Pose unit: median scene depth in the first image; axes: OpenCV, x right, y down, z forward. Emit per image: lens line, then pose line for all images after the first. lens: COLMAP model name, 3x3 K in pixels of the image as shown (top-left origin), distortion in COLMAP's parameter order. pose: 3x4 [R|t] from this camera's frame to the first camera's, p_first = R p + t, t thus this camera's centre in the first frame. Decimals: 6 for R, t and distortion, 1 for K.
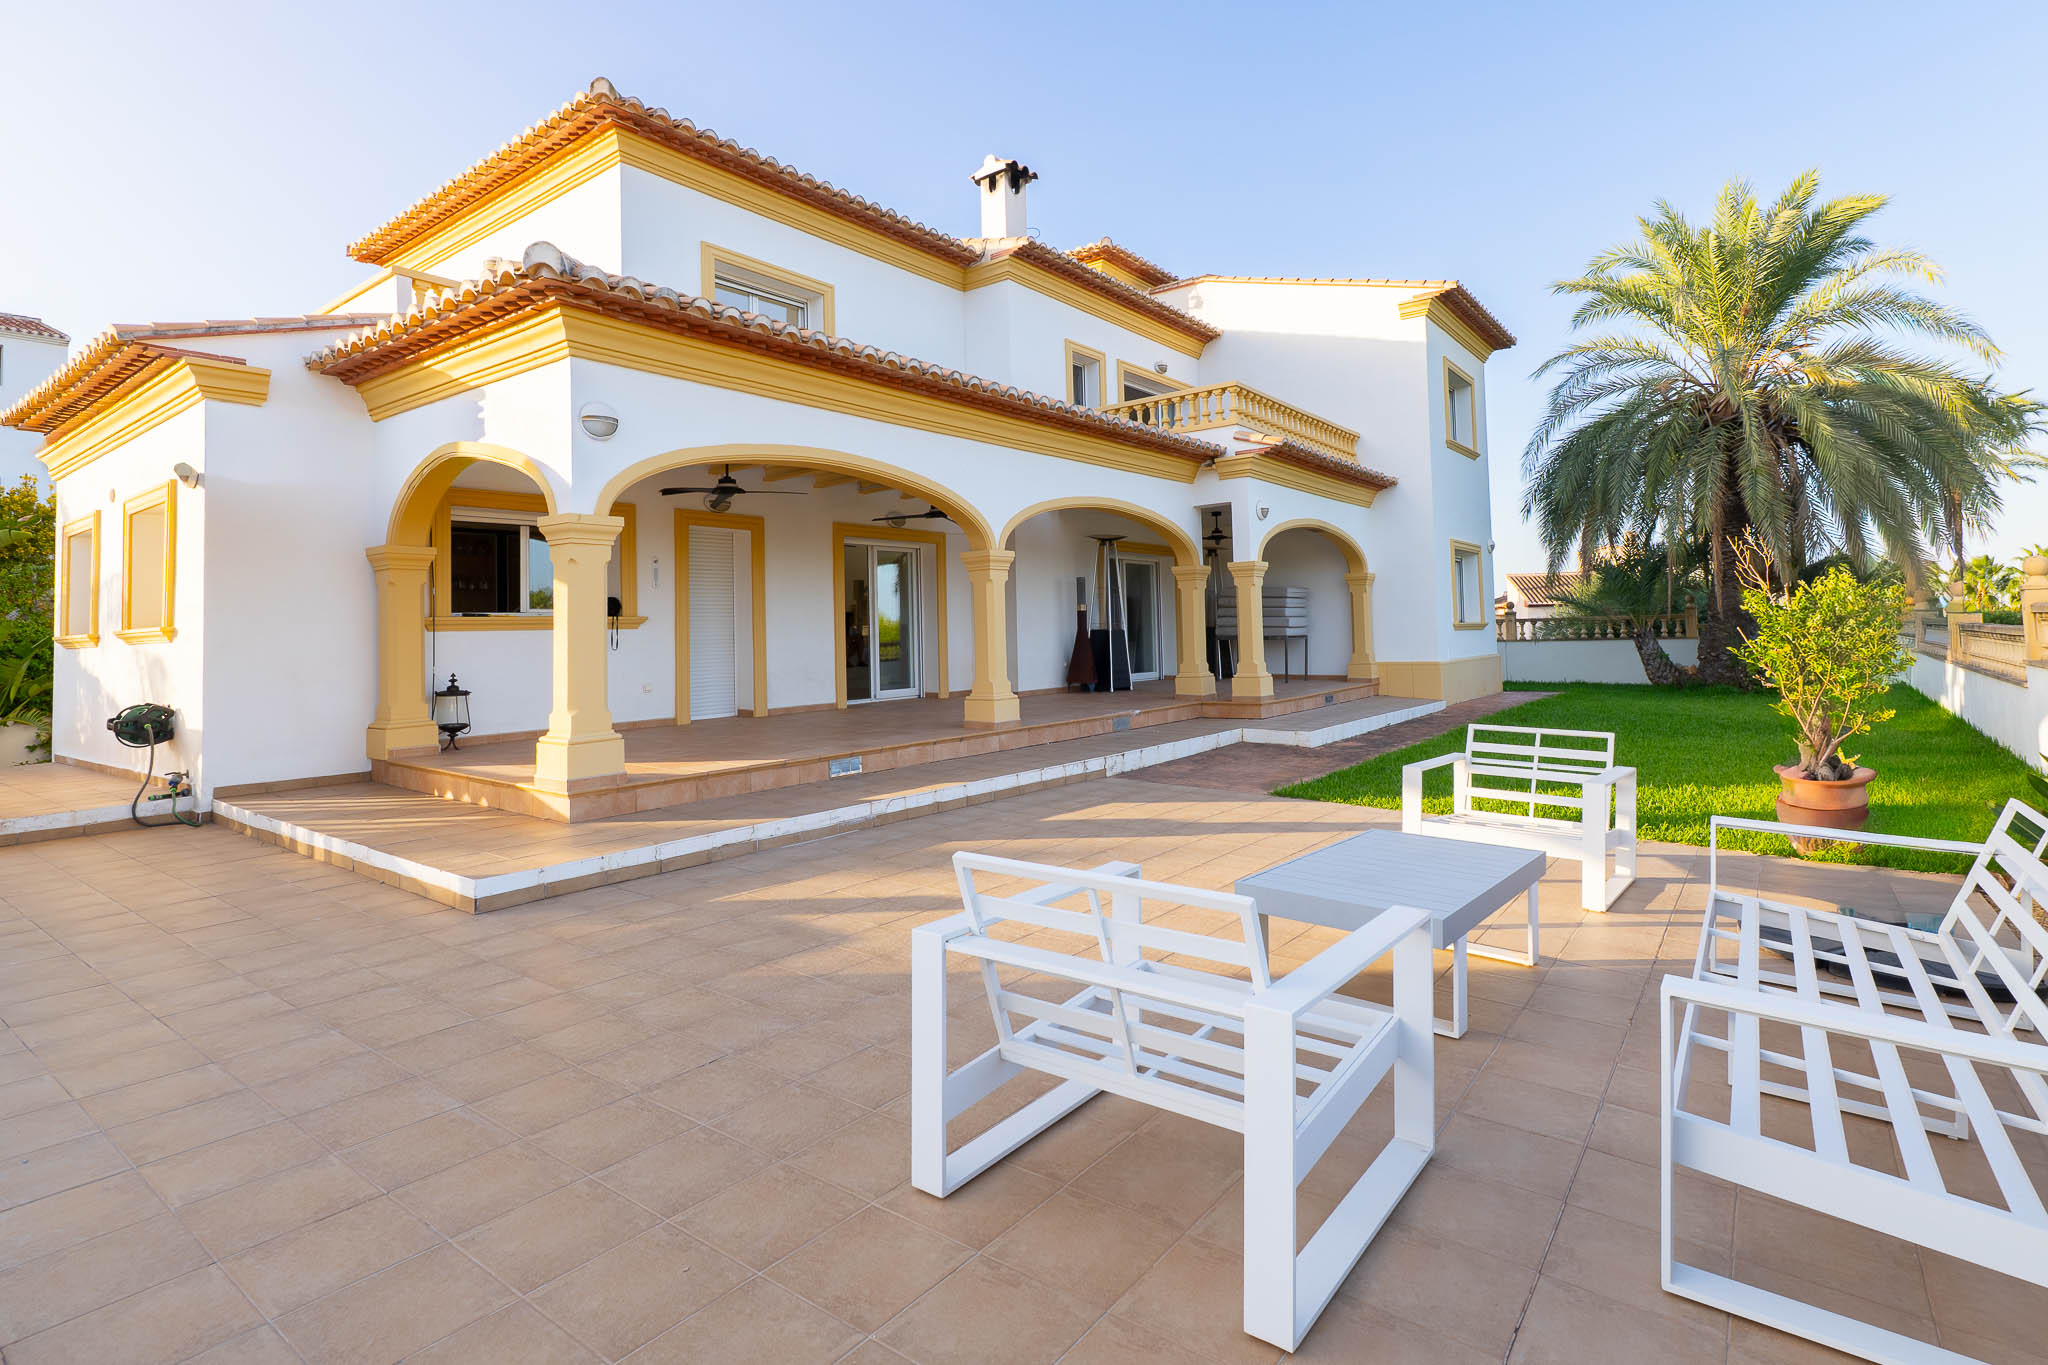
lens RADIAL K [[988.0, 0, 1033.0], [0, 988.0, 604.9], [0, 0, 1]] dist [0.001107, 0.000082]
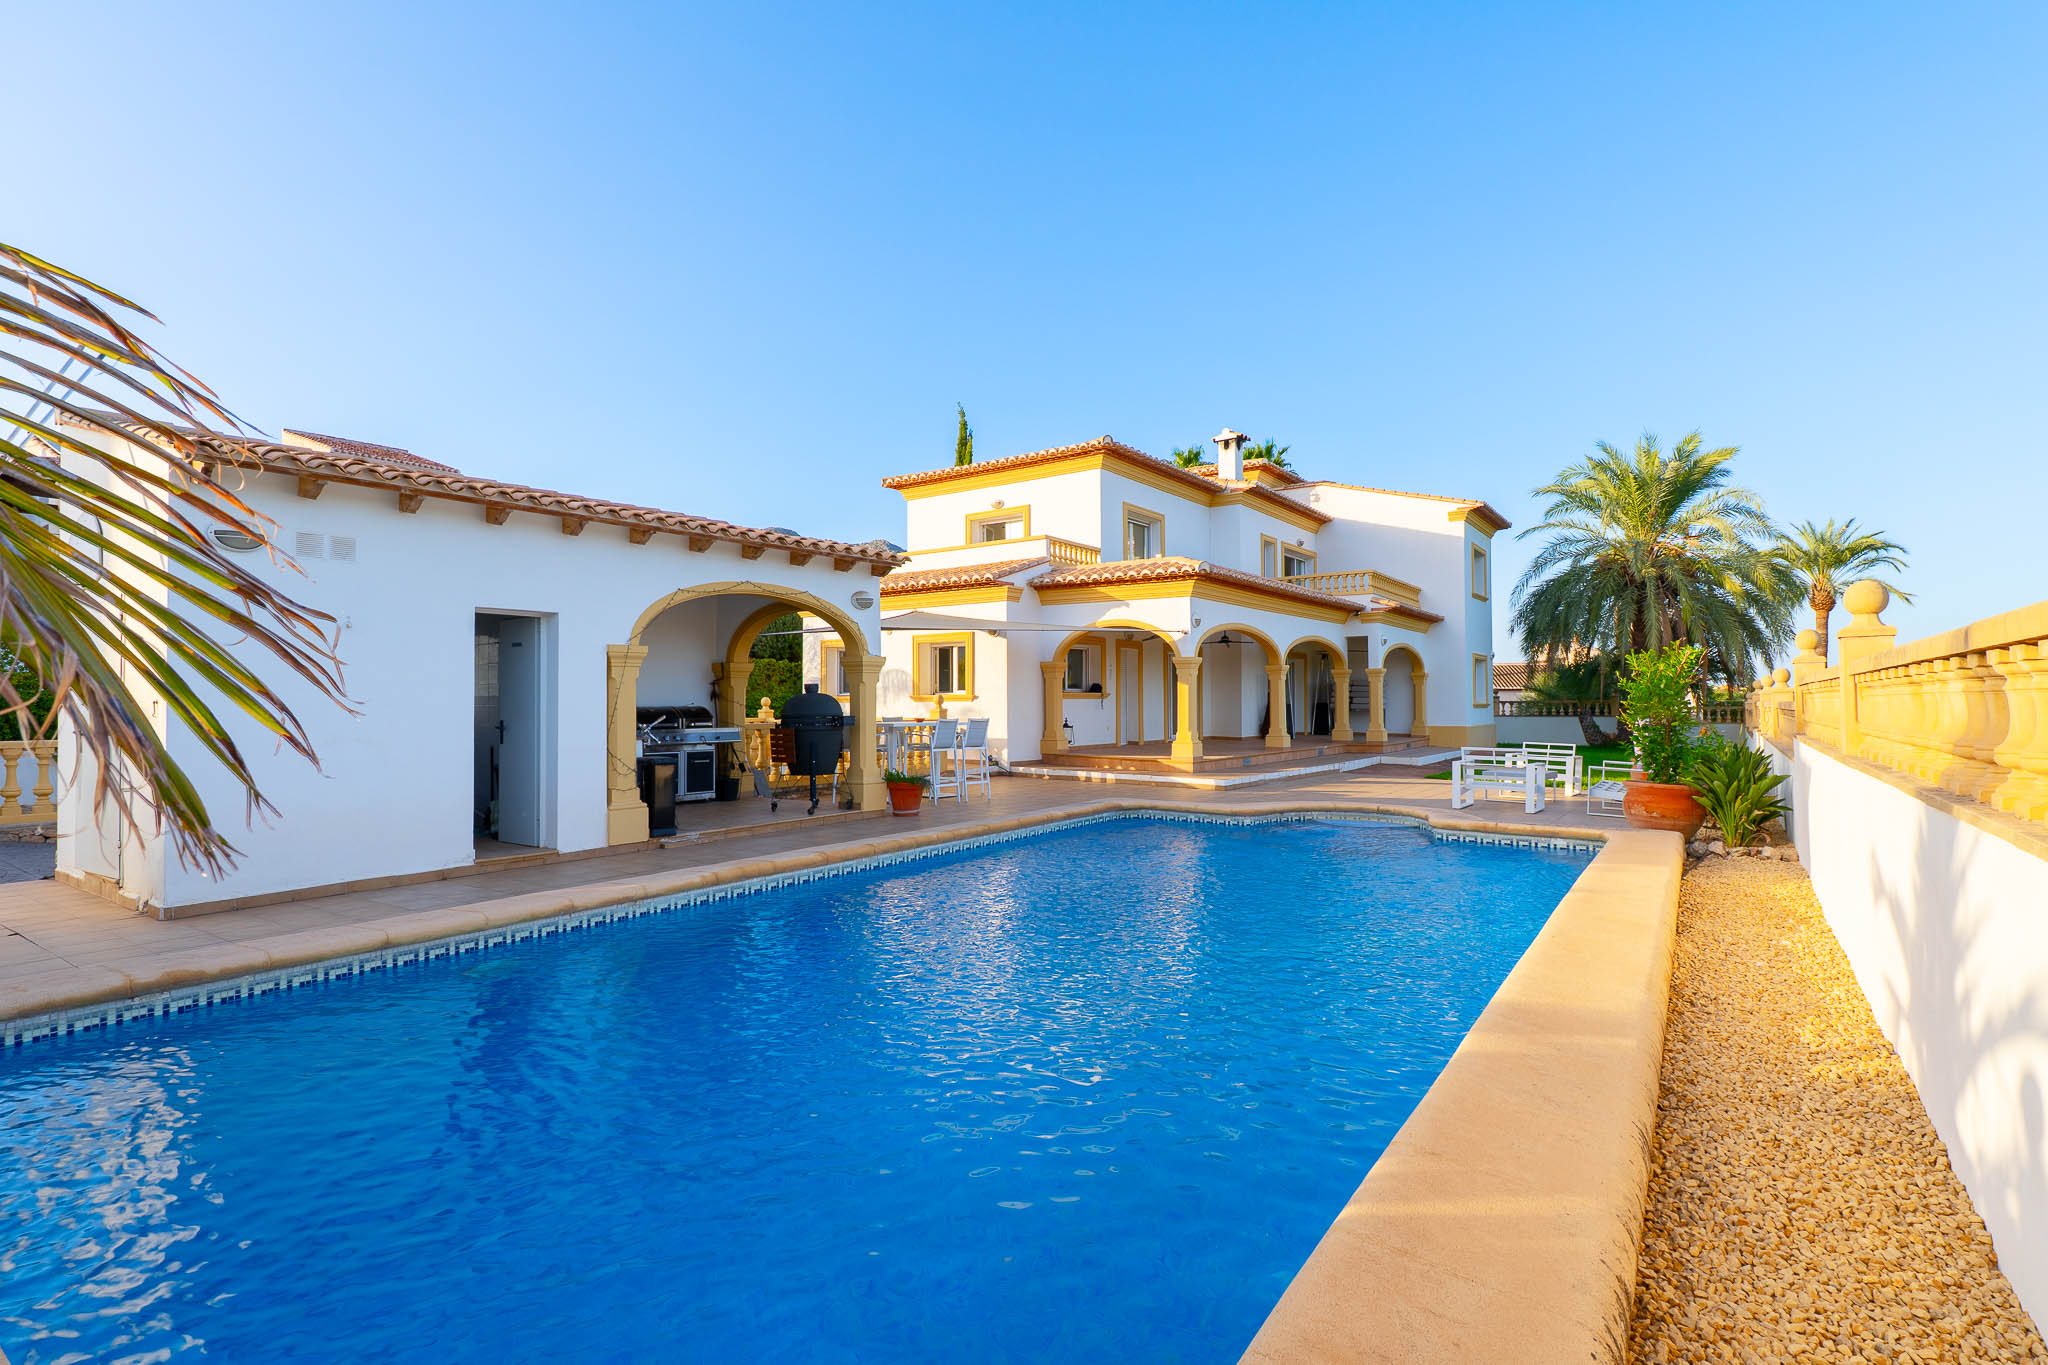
lens RADIAL K [[988.0, 0, 1020.9], [0, 988.0, 691.2], [0, 0, 1]] dist [0.001107, 0.000082]
pose [[0.999063, 0.022391, 0.037025, -0.389937], [-0.023056, 0.999579, 0.017629, -0.013809], [-0.036614, -0.018466, 0.999159, -0.623369]]
